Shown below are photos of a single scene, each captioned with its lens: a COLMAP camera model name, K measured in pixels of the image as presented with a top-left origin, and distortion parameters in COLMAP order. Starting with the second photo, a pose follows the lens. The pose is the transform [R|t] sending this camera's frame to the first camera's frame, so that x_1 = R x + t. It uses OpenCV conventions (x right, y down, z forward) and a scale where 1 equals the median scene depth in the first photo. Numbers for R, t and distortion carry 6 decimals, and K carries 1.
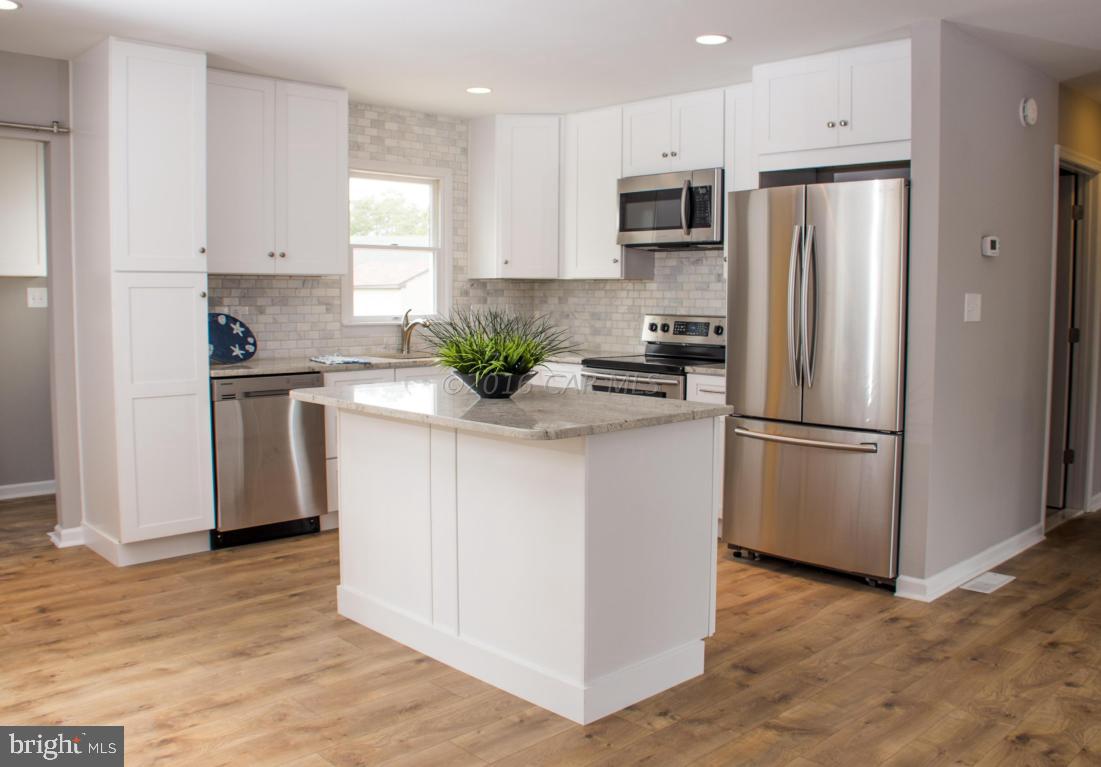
lens RADIAL K [[958.2, 0, 550.5], [0, 958.2, 383.5], [0, 0, 1]] dist [-0.095956, 0.000820]
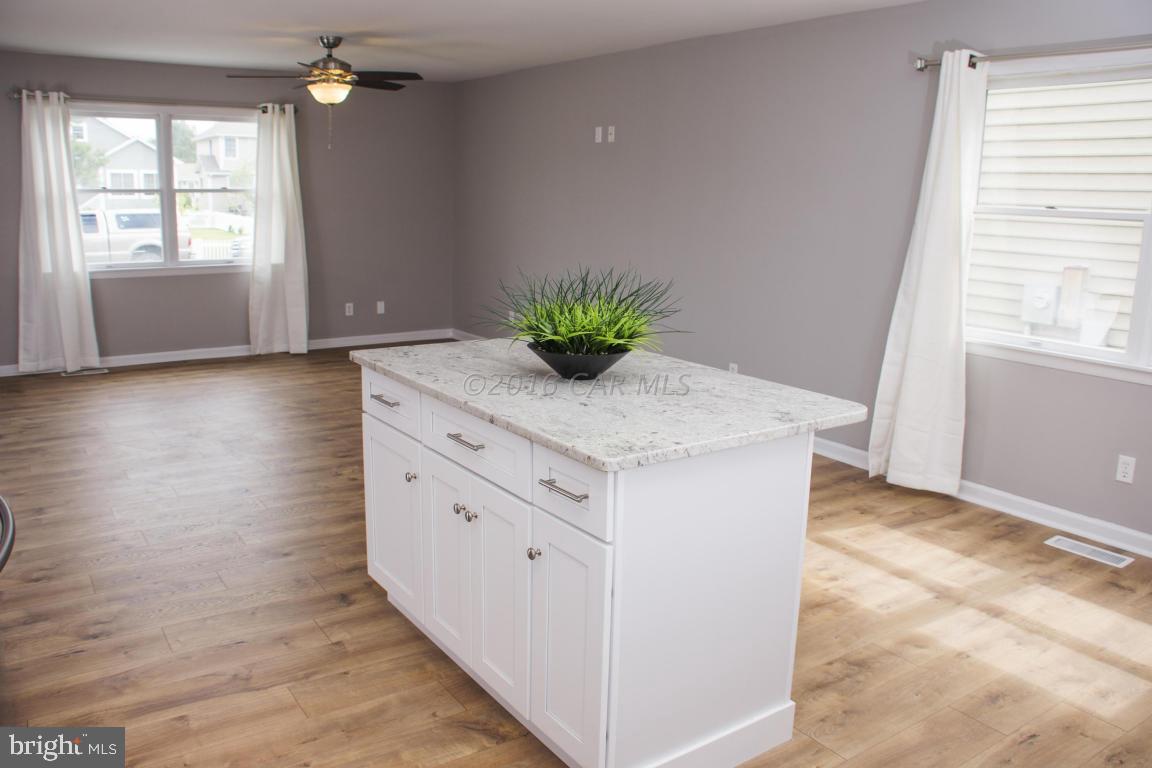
lens RADIAL K [[863.2, 0, 544.4], [0, 863.2, 386.3], [0, 0, 1]] dist [-0.164839, 0.106324]
pose [[-0.983319, -0.062475, 0.170823, -0.118209], [-0.008840, 0.954466, 0.298189, -0.155655], [-0.181674, 0.291704, -0.939097, 1.337047]]
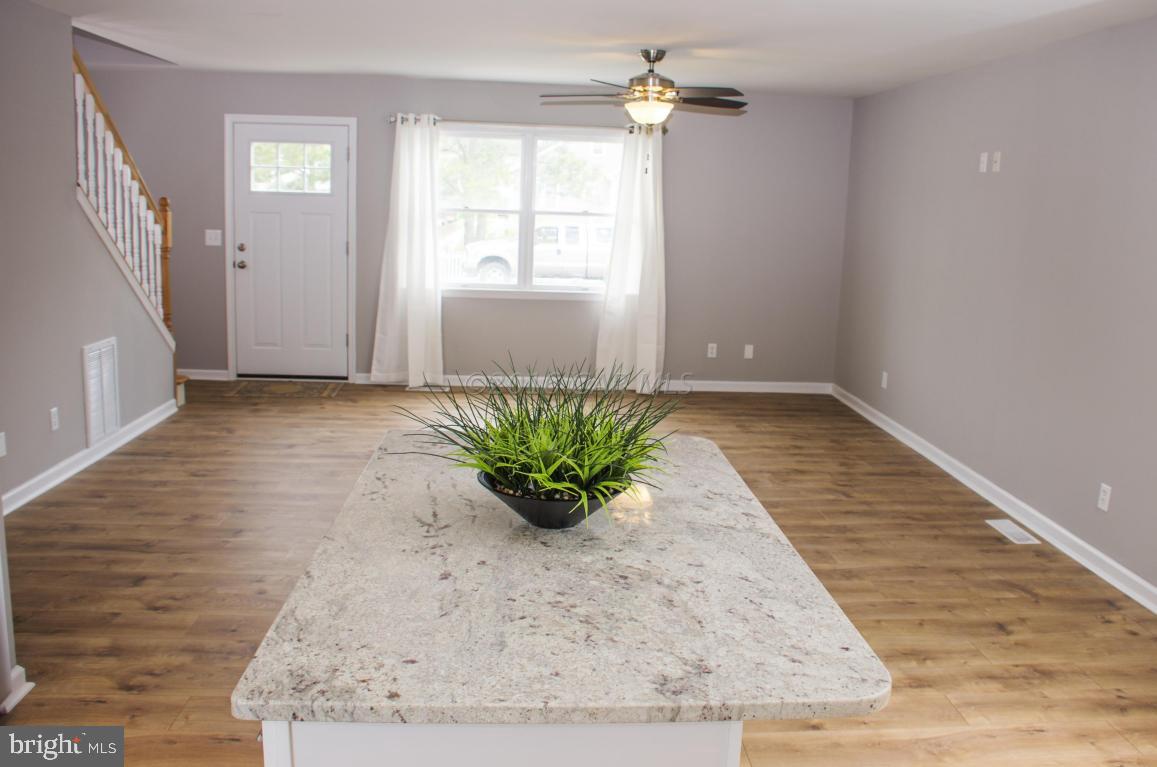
lens RADIAL K [[908.6, 0, 578.5], [0, 908.6, 383.5], [0, 0, 1]] dist [-0.170043, 0.120478]
pose [[-0.774187, -0.153895, 0.613963, -0.291701], [0.014101, 0.965558, 0.259805, -0.159410], [-0.632800, 0.209796, -0.745353, 1.090223]]
